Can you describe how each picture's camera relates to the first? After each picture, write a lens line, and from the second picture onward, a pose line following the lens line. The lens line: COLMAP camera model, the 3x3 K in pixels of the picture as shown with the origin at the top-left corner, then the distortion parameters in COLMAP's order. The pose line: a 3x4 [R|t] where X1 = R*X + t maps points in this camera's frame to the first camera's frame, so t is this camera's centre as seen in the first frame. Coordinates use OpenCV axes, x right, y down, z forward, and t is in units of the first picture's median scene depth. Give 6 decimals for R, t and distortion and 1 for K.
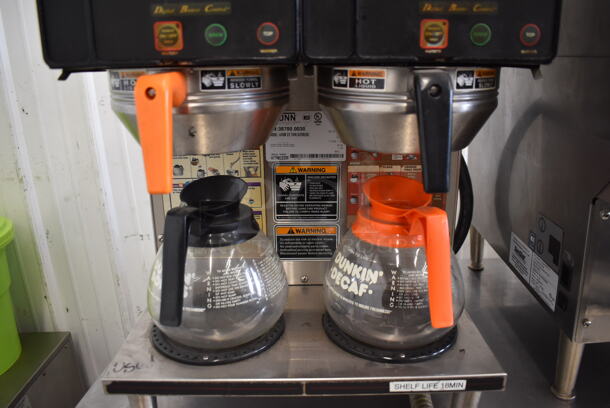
lens RADIAL K [[467.0, 0, 306.0], [0, 467.0, 204.5], [0, 0, 1]] dist [-0.094912, 0.009799]
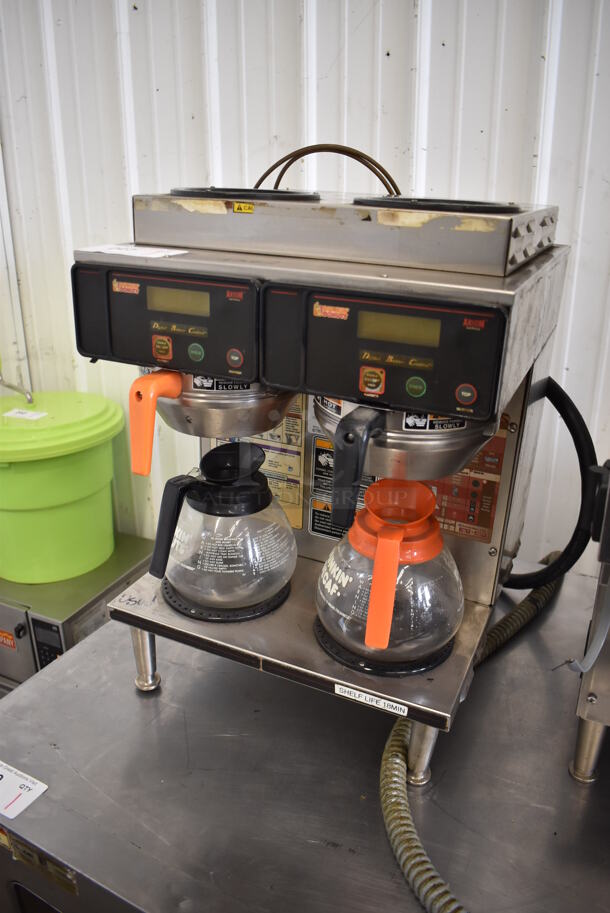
lens RADIAL K [[698.9, 0, 307.5], [0, 698.9, 460.2], [0, 0, 1]] dist [-0.094912, 0.009799]
pose [[0.908529, 0.199779, -0.366966, 0.551357], [-0.164475, 0.978374, 0.125430, -0.264386], [0.384088, -0.053600, 0.921739, -0.390033]]
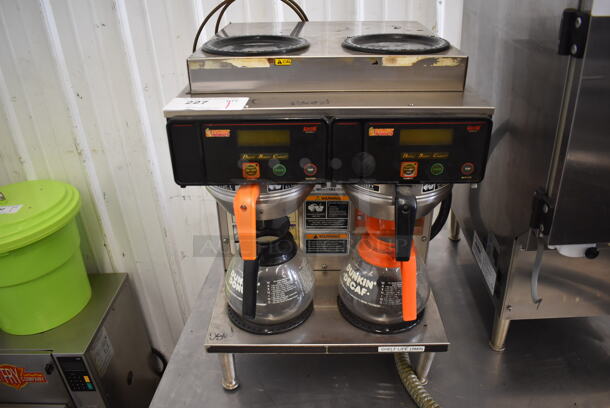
lens RADIAL K [[467.0, 0, 305.9], [0, 467.0, 205.0], [0, 0, 1]] dist [-0.094912, 0.009799]
pose [[0.999856, 0.002473, -0.016782, -0.049765], [0.000923, 0.979916, 0.199411, -0.419058], [0.016938, -0.199398, 0.979772, -0.504154]]
